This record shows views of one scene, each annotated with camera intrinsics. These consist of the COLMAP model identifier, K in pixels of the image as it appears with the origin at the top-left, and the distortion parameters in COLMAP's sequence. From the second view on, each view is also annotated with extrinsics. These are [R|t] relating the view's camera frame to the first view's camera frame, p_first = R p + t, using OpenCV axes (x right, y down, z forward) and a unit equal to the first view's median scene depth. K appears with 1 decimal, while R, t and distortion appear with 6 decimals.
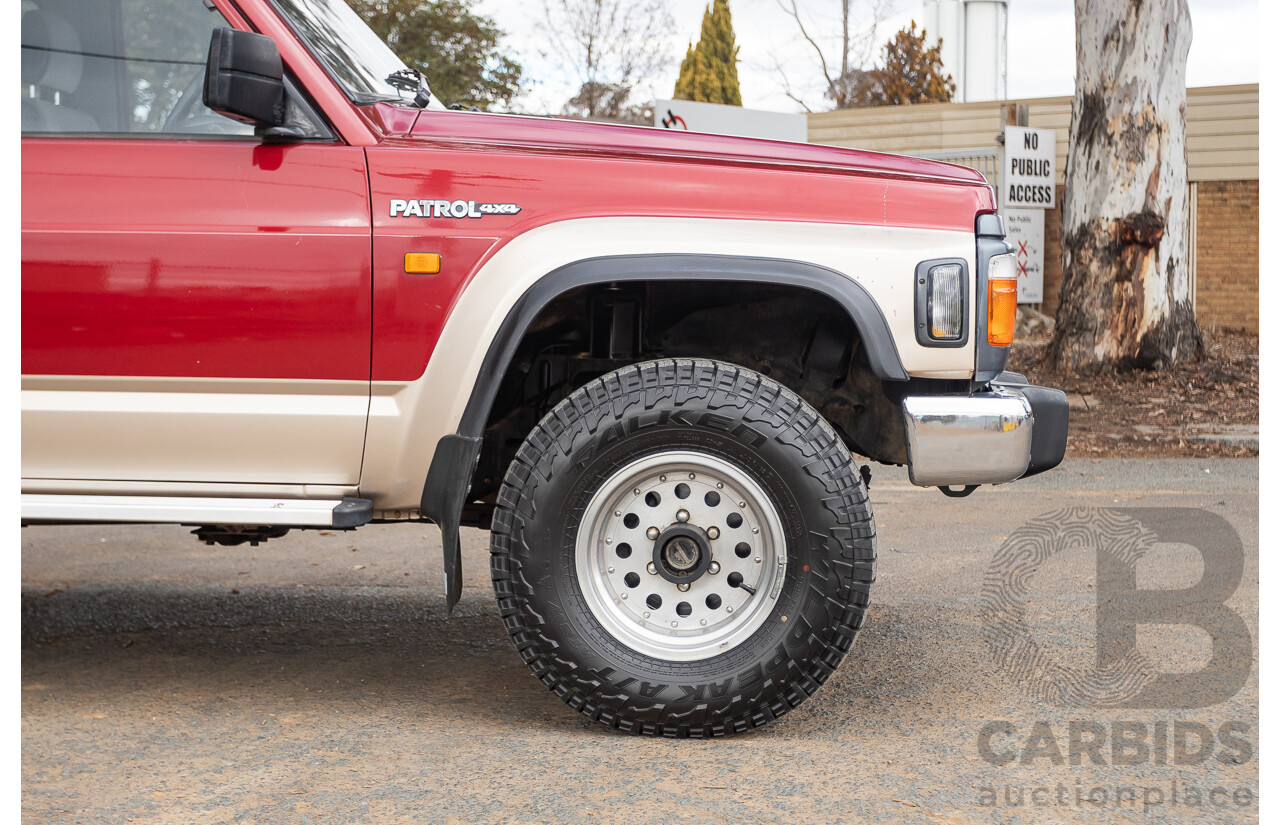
lens RADIAL K [[2090.8, 0, 687.3], [0, 2090.8, 407.8], [0, 0, 1]] dist [-0.016195, 0.000000]
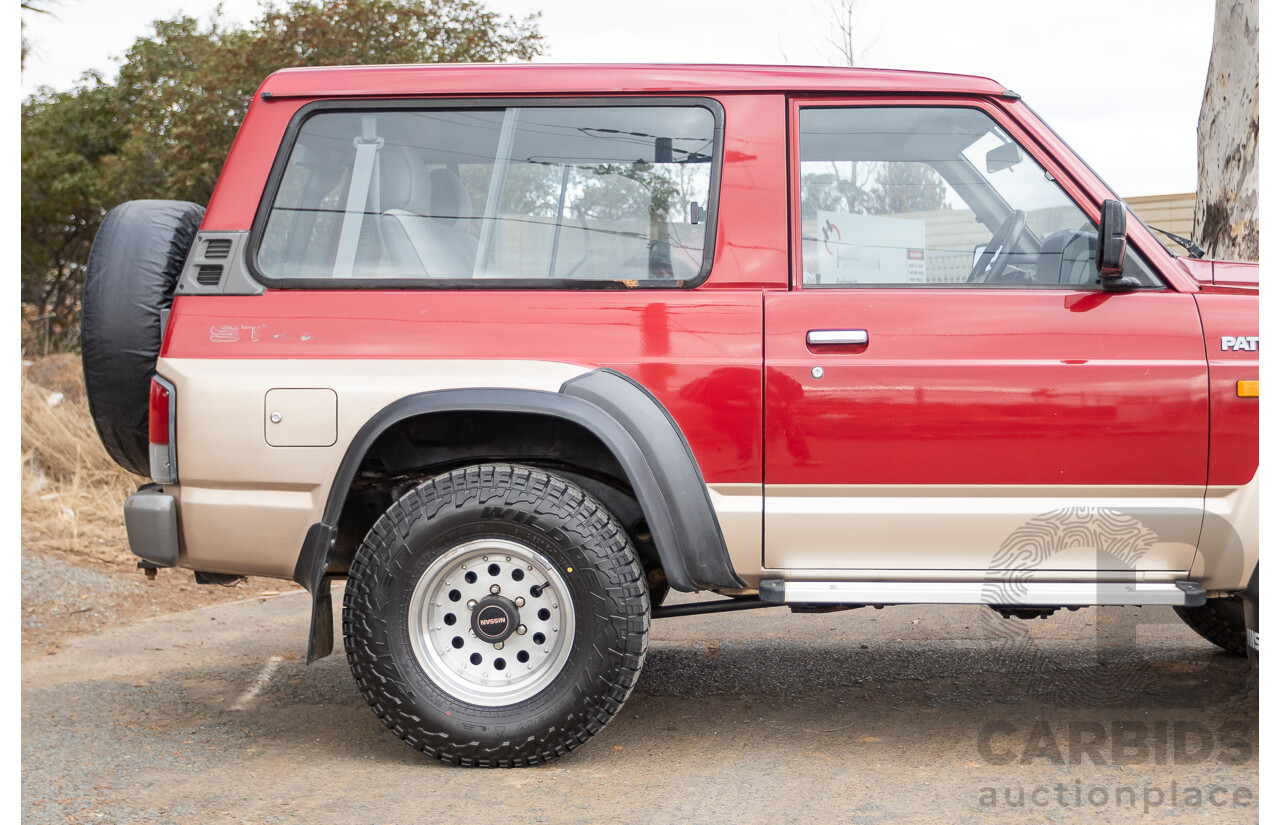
lens RADIAL K [[1741.4, 0, 630.1], [0, 1741.4, 415.7], [0, 0, 1]] dist [-0.027350, 0.000000]
pose [[0.999804, -0.015870, 0.011835, -0.496296], [0.016108, 0.999665, -0.020282, -0.038319], [-0.011509, 0.020469, 0.999724, -0.007509]]
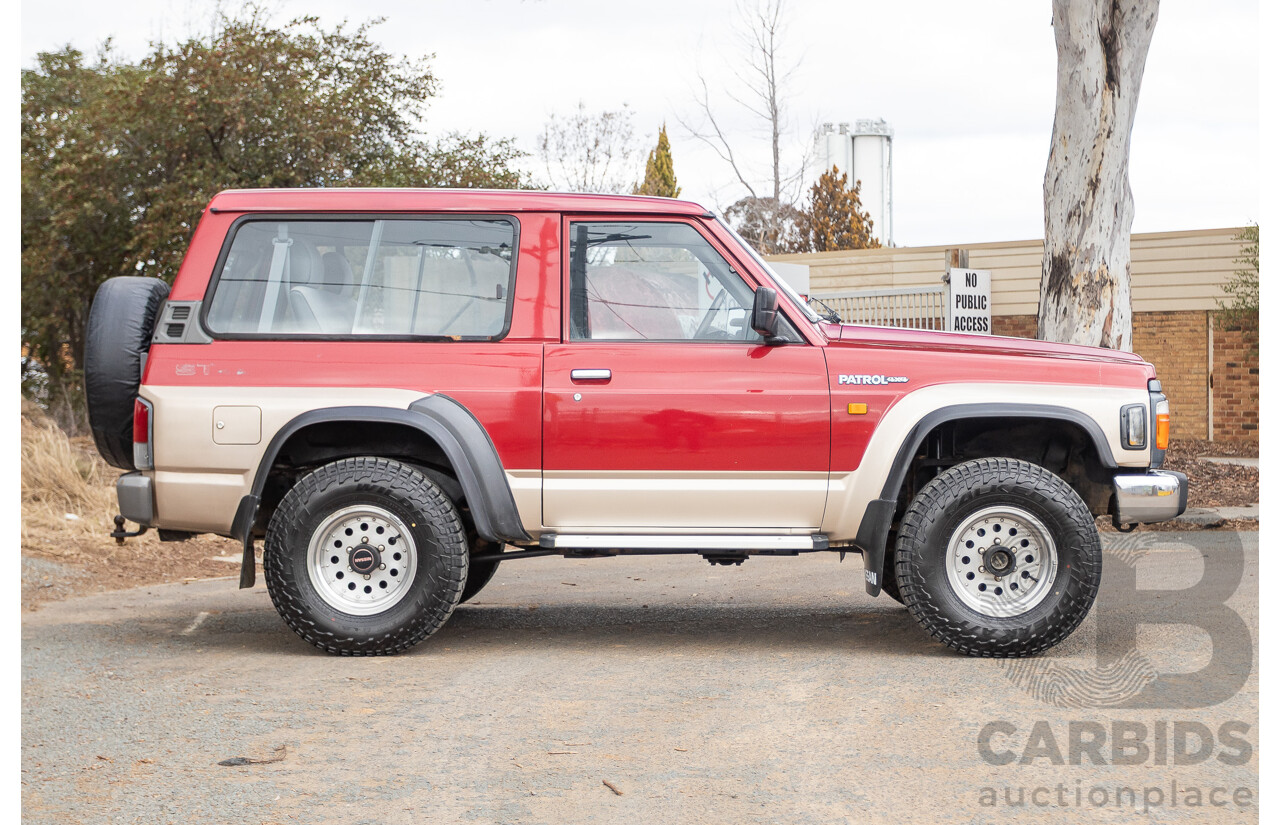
lens RADIAL K [[2090.8, 0, 647.2], [0, 2090.8, 407.7], [0, 0, 1]] dist [-0.016195, 0.000000]
pose [[0.998465, -0.010637, 0.054350, -0.413923], [0.013479, 0.998546, -0.052202, 0.025319], [-0.053716, 0.052854, 0.997156, -0.858525]]
